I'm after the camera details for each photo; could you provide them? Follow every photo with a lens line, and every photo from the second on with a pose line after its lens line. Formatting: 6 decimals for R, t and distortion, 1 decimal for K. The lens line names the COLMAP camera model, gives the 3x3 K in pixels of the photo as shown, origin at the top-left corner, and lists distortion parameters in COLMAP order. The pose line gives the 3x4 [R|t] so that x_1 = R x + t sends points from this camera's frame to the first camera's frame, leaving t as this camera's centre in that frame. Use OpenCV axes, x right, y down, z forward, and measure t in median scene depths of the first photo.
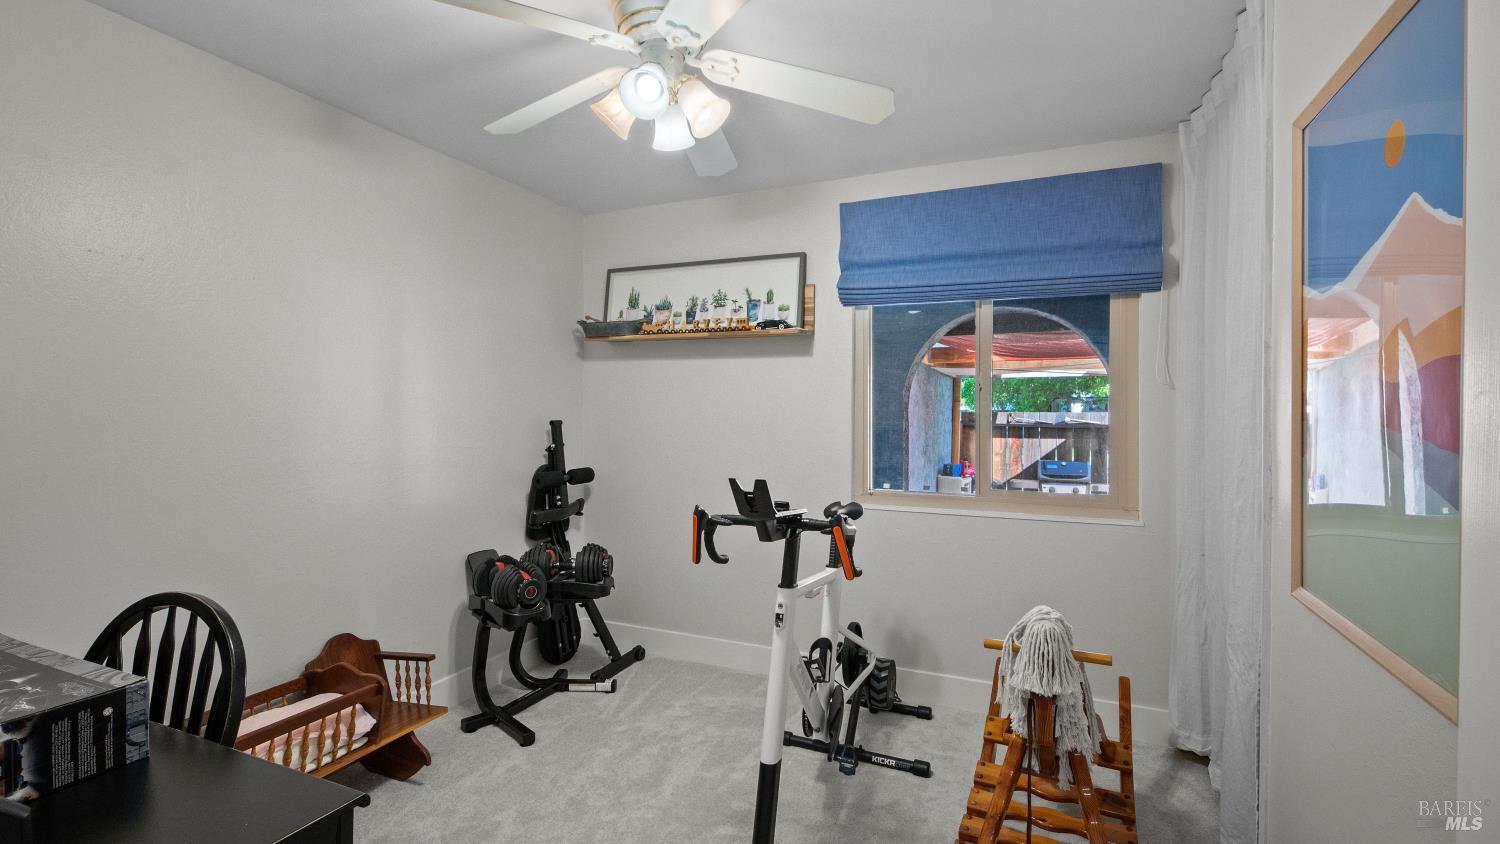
lens RADIAL K [[681.5, 0, 753.4], [0, 681.5, 428.2], [0, 0, 1]] dist [0.000598, -0.000354]
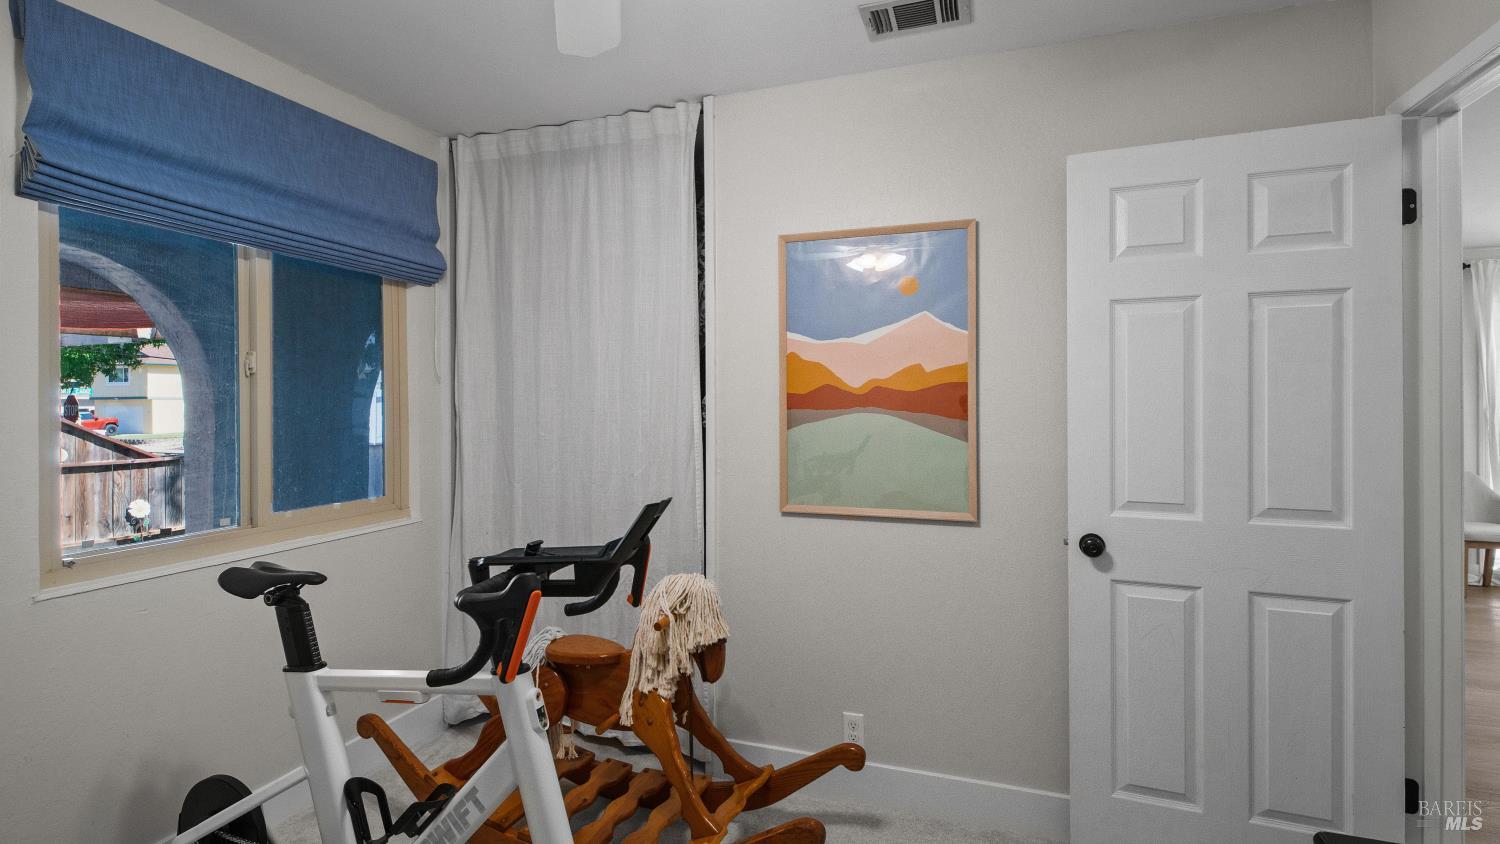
lens RADIAL K [[681.5, 0, 753.4], [0, 681.5, 428.2], [0, 0, 1]] dist [0.000598, -0.000354]
pose [[-0.016548, -0.038124, 0.999136, -0.431769], [0.008658, 0.999230, 0.038271, -0.021728], [-0.999826, 0.009283, -0.016206, 0.512968]]
